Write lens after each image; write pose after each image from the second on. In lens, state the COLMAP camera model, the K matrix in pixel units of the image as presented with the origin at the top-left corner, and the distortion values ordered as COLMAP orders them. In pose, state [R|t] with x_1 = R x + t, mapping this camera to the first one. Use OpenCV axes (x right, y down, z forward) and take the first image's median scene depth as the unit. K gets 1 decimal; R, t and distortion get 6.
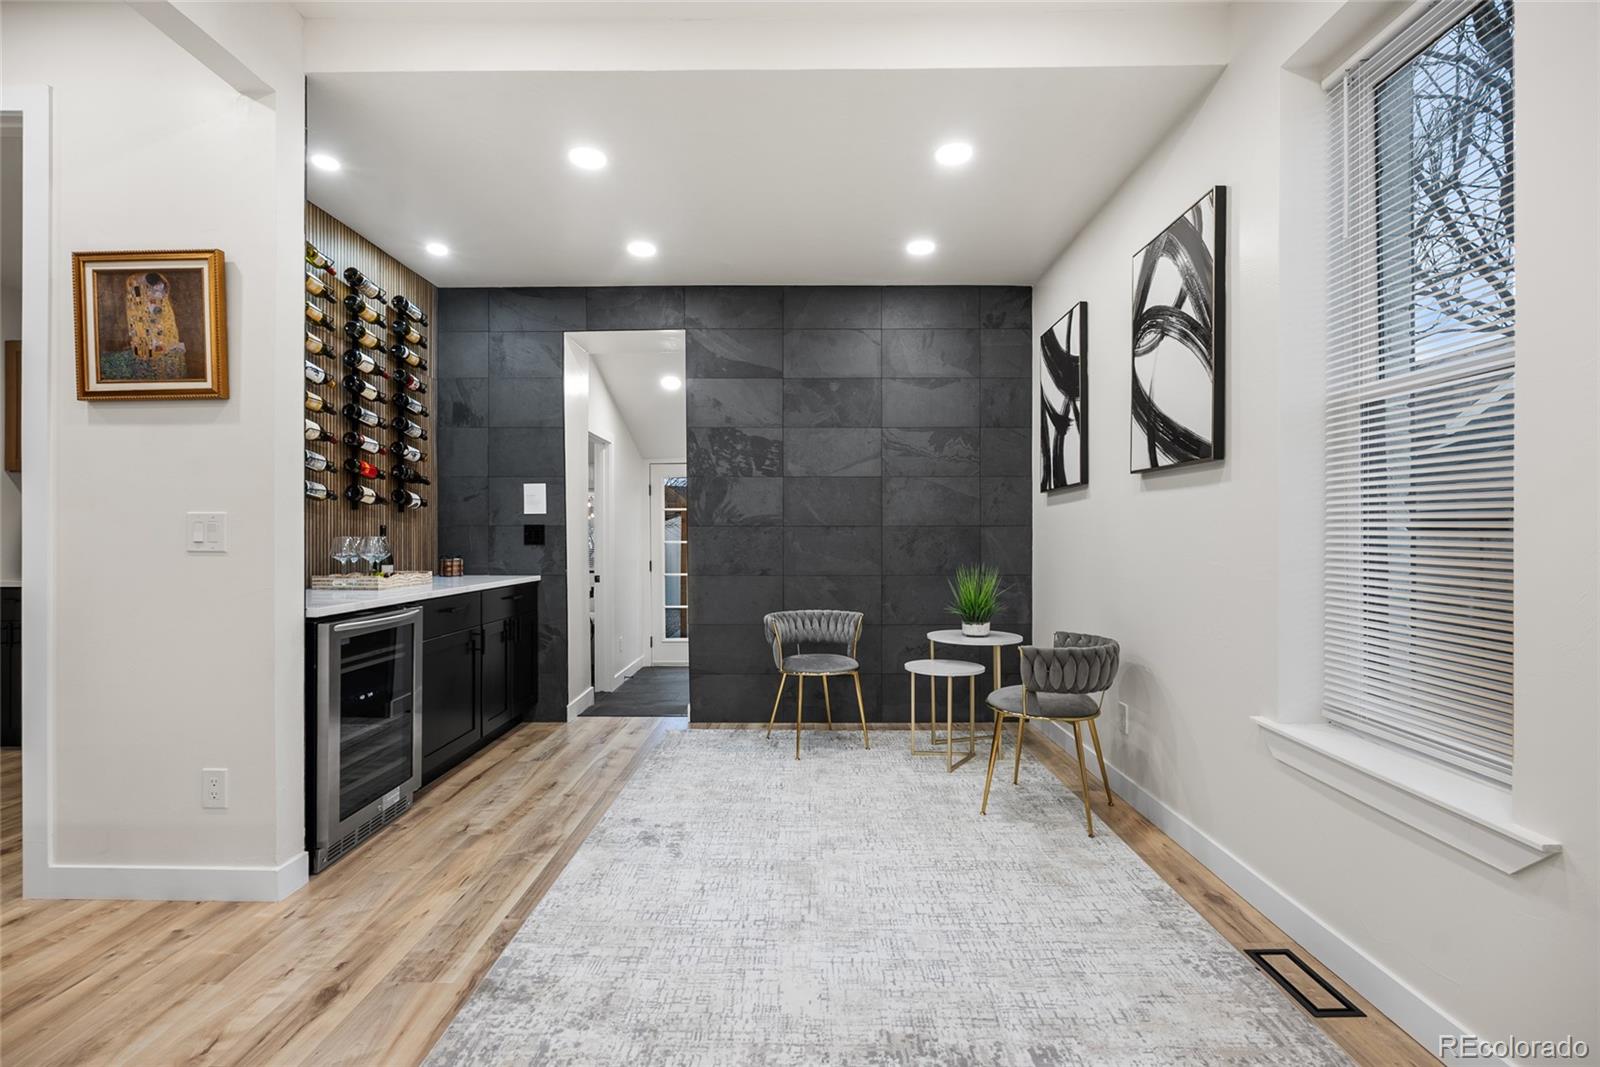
lens RADIAL K [[713.7, 0, 802.9], [0, 713.7, 537.0], [0, 0, 1]] dist [-0.002865, -0.000680]
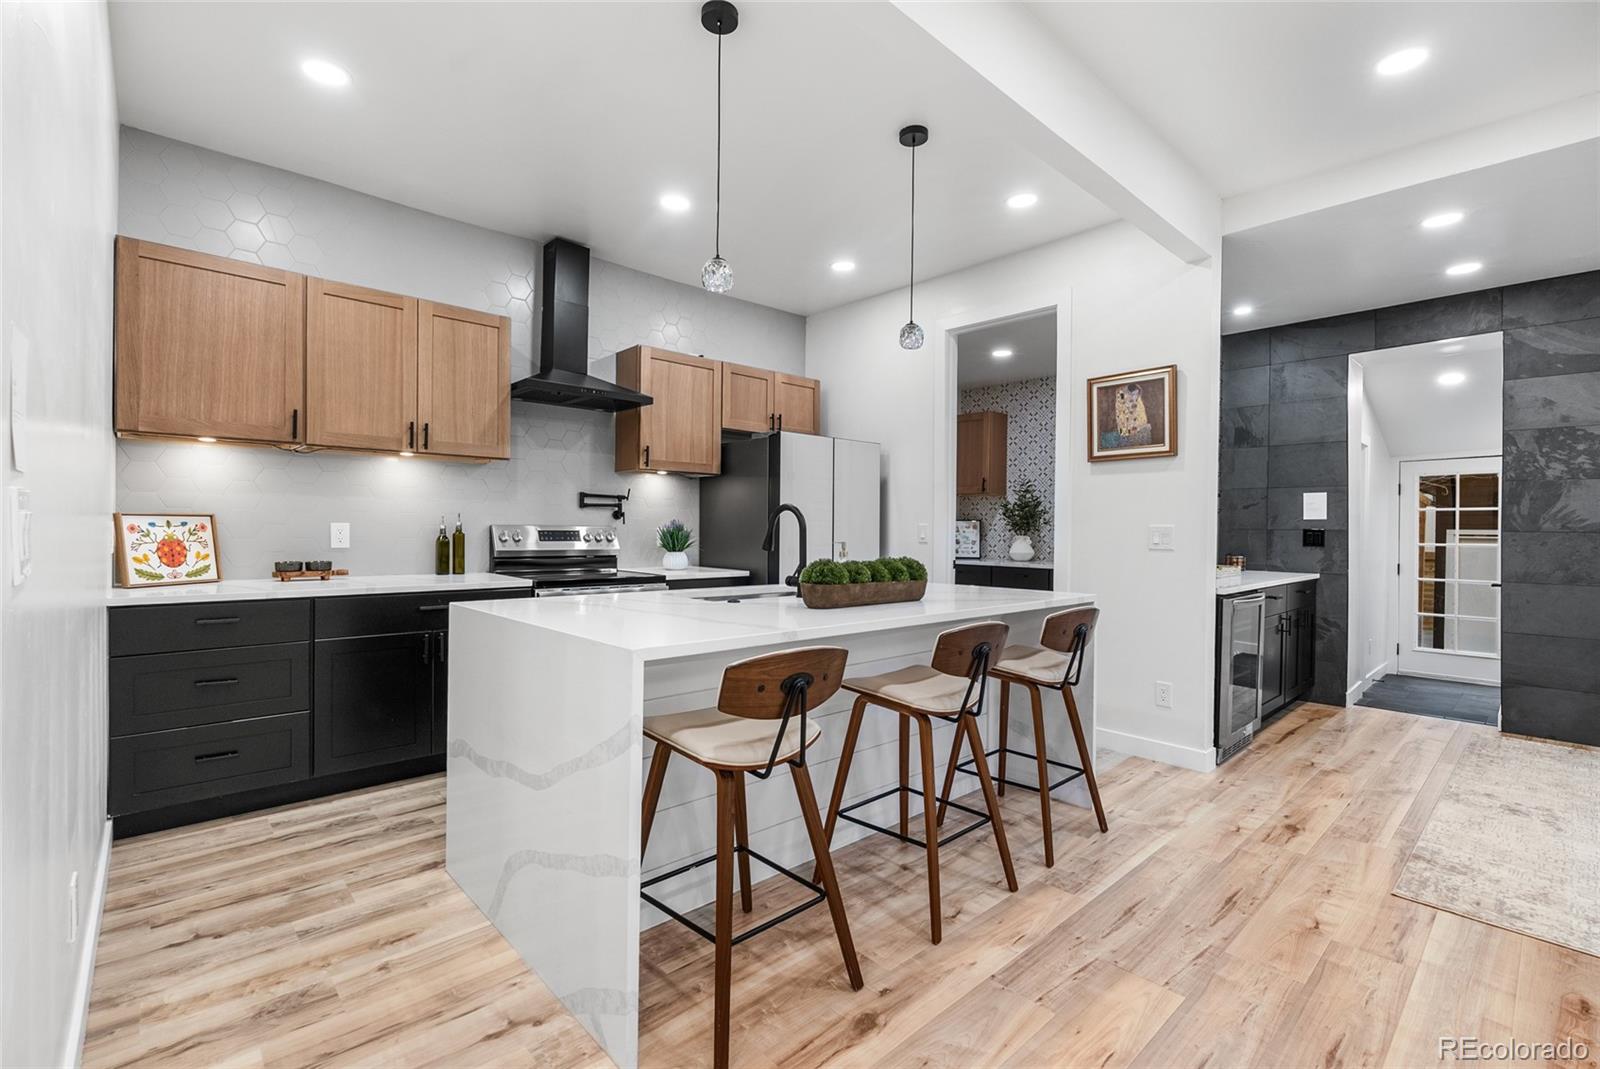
lens RADIAL K [[713.7, 0, 800.9], [0, 713.7, 536.6], [0, 0, 1]] dist [-0.002865, -0.000680]
pose [[0.681674, 0.015606, -0.731490, -0.118022], [-0.010063, 0.999878, 0.011953, -0.011994], [0.731587, -0.000787, 0.681748, -0.422082]]
